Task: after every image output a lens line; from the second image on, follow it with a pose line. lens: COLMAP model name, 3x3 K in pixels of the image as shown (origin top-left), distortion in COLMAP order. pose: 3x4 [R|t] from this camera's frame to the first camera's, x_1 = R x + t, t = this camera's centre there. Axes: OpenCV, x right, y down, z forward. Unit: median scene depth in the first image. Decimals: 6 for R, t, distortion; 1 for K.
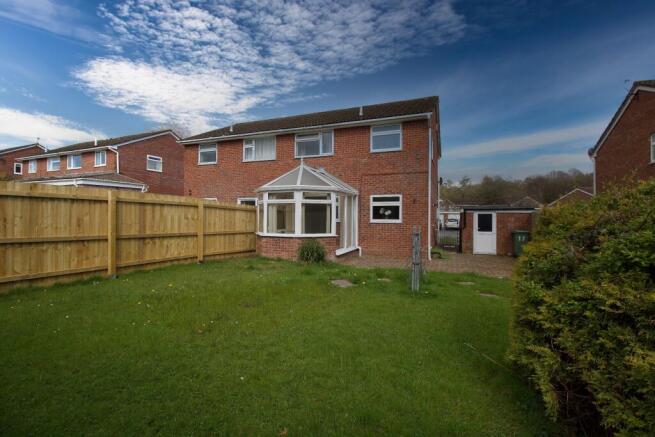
lens RADIAL K [[308.0, 0, 321.3], [0, 308.0, 213.1], [0, 0, 1]] dist [-0.007184, -0.004642]
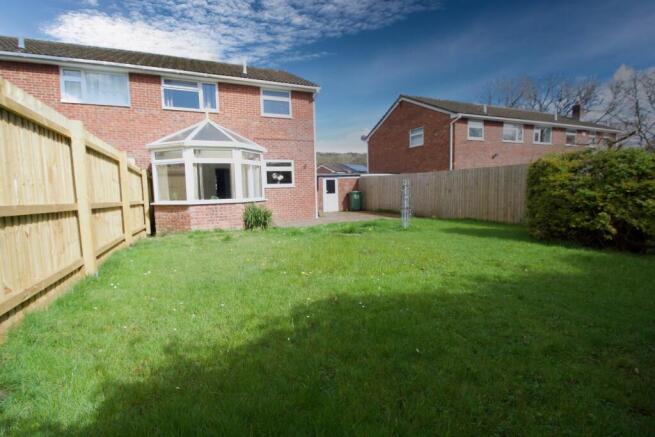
lens RADIAL K [[308.0, 0, 323.1], [0, 308.0, 214.3], [0, 0, 1]] dist [-0.007184, -0.004642]
pose [[0.683174, -0.082604, 0.725568, -0.441173], [0.021442, 0.995422, 0.093136, 0.027955], [-0.729940, -0.048071, 0.681818, 0.175171]]
